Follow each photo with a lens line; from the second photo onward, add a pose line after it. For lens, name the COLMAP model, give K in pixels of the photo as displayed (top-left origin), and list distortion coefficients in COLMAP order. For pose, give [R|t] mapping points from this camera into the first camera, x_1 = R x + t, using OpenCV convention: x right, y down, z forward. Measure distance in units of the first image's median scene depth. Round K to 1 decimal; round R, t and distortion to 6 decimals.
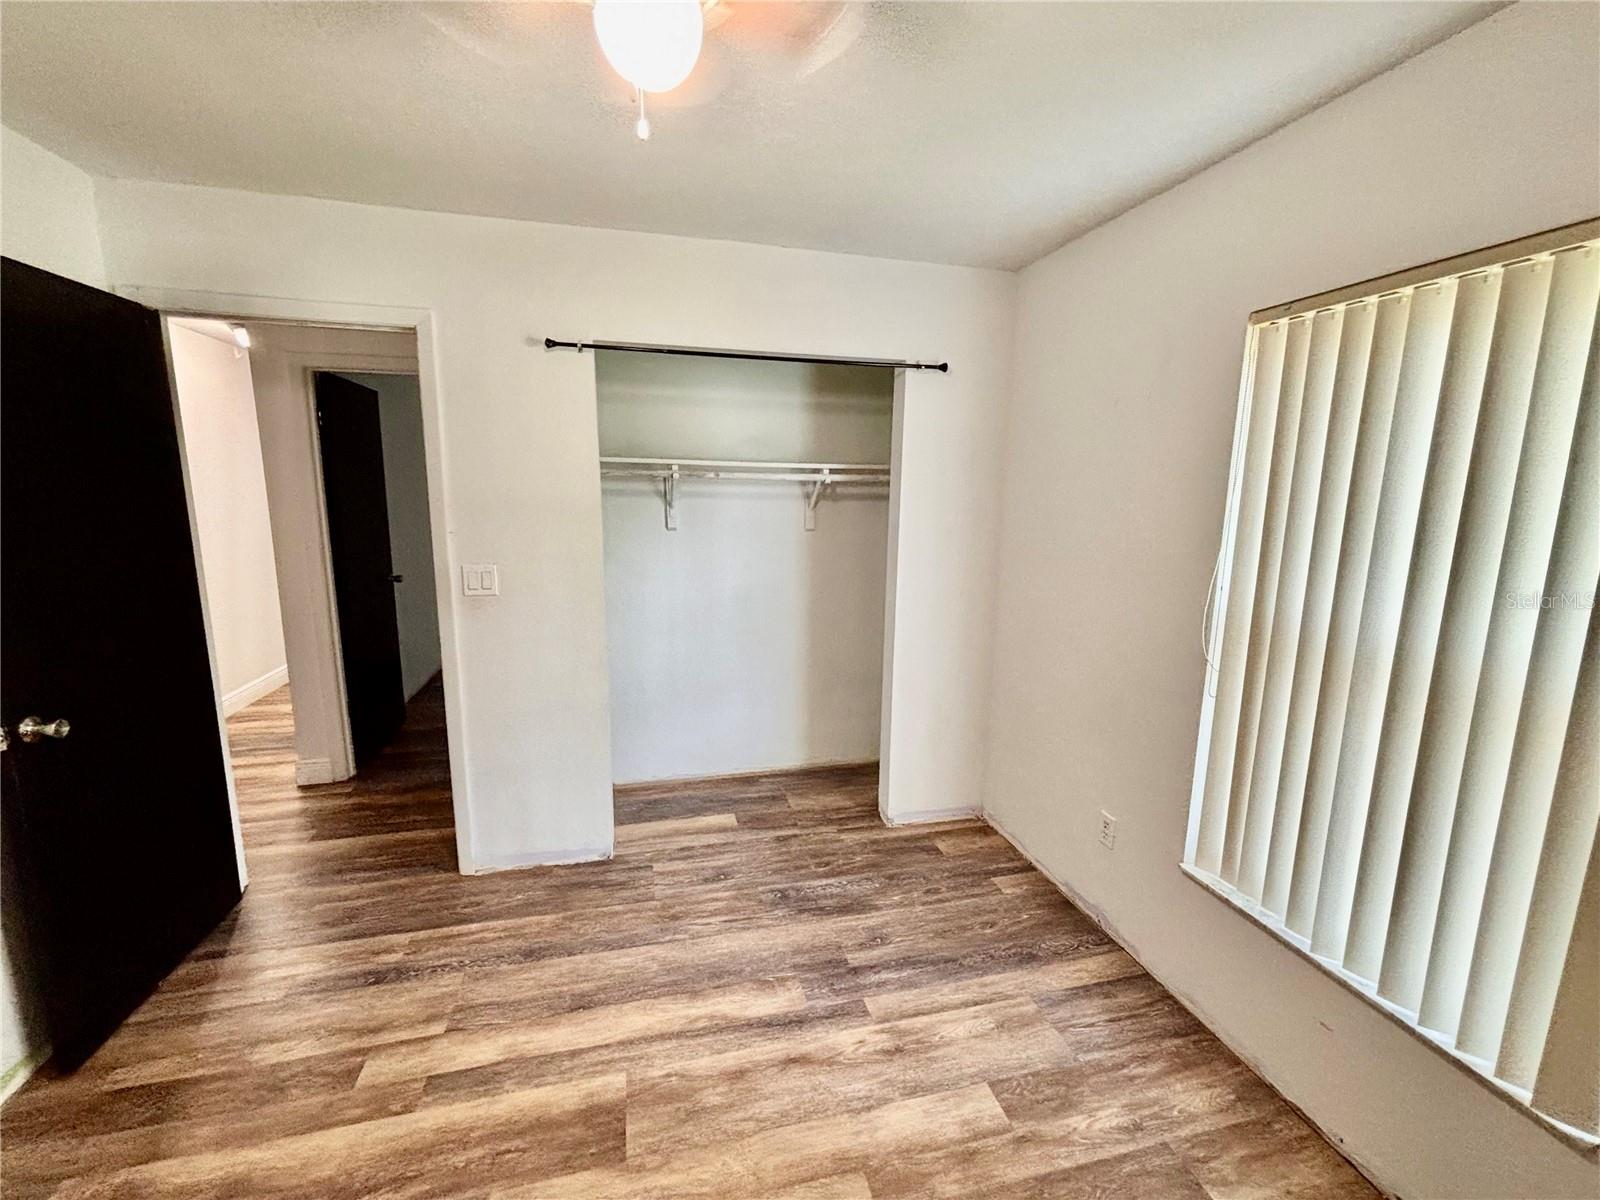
lens RADIAL K [[675.2, 0, 803.3], [0, 675.2, 601.6], [0, 0, 1]] dist [0.000939, 0.000169]
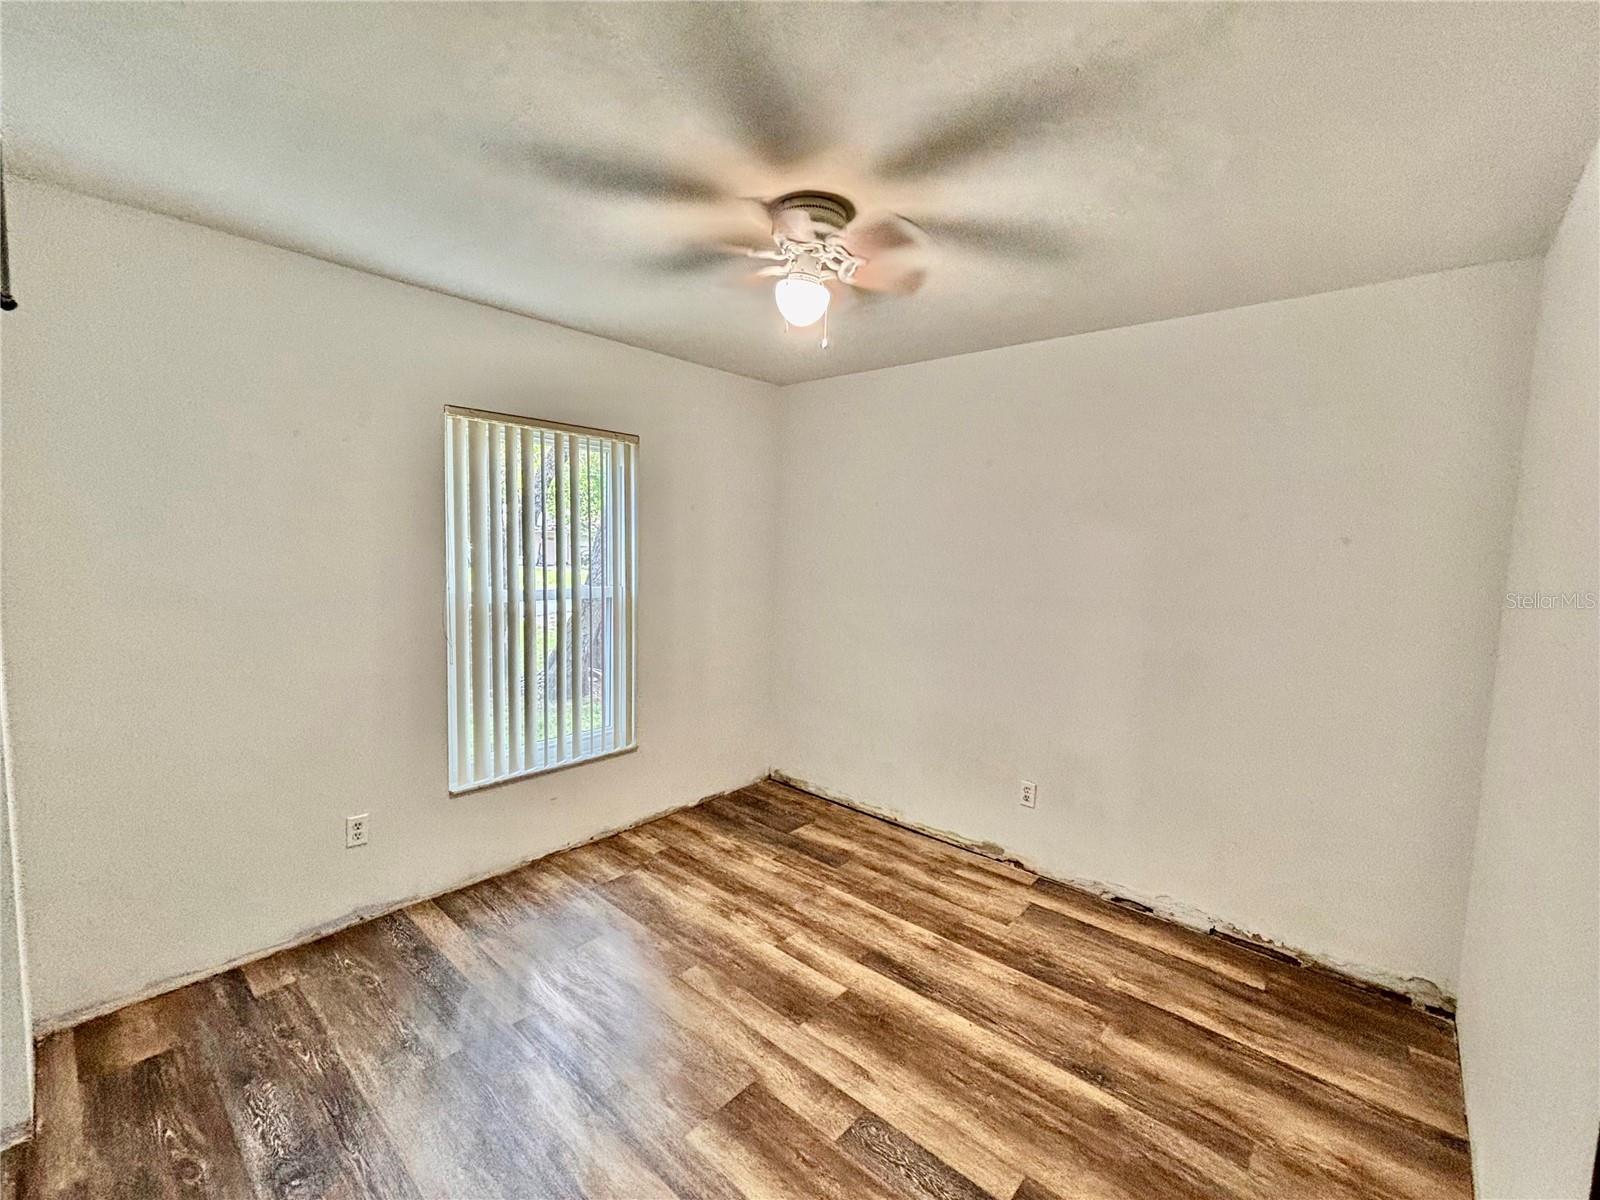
lens RADIAL K [[675.2, 0, 803.6], [0, 675.2, 599.8], [0, 0, 1]] dist [0.000939, 0.000169]
pose [[-0.564932, -0.100873, 0.818948, -1.021735], [0.103557, 0.975984, 0.191652, -0.198475], [-0.818613, 0.193078, -0.540919, 1.188475]]
